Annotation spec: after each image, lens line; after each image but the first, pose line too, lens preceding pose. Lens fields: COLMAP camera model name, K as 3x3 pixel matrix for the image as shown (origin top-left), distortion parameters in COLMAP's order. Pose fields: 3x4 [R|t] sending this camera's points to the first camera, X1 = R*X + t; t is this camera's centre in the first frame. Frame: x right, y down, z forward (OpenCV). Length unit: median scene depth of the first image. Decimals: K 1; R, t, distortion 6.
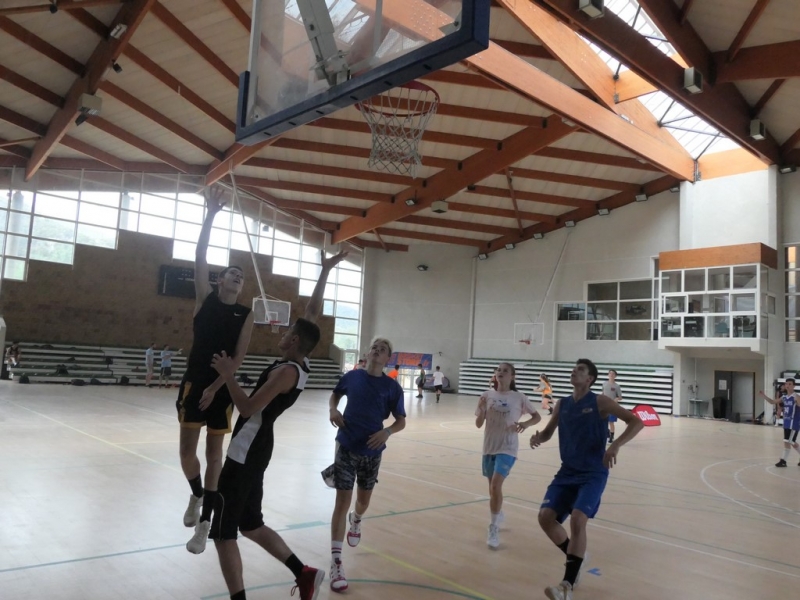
lens RADIAL K [[644.1, 0, 400.0], [0, 644.1, 300.0], [0, 0, 1]] dist [-0.011668, -0.005431]
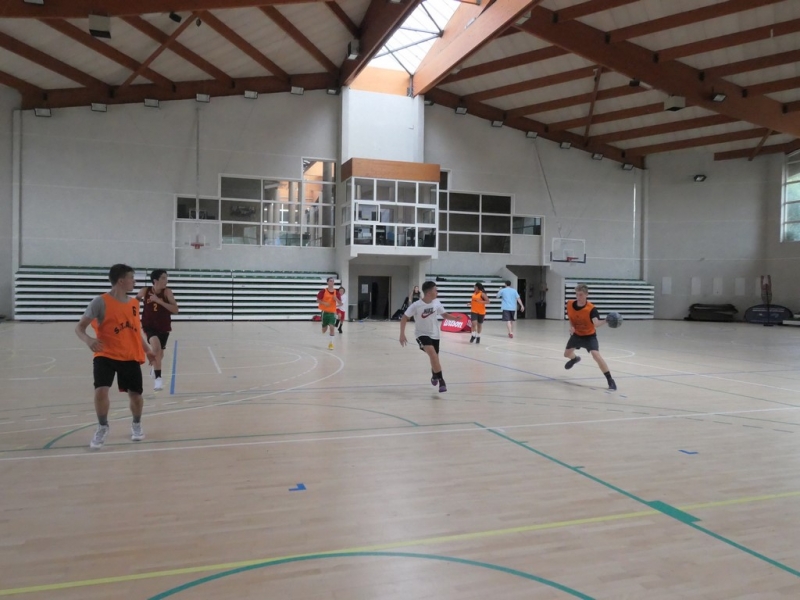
lens RADIAL K [[644.1, 0, 400.0], [0, 644.1, 300.0], [0, 0, 1]] dist [-0.011668, -0.005431]
pose [[0.373519, -0.068876, 0.925062, -0.501933], [-0.086158, 0.990353, 0.108526, 0.028837], [-0.923613, -0.120238, 0.363981, 0.568645]]
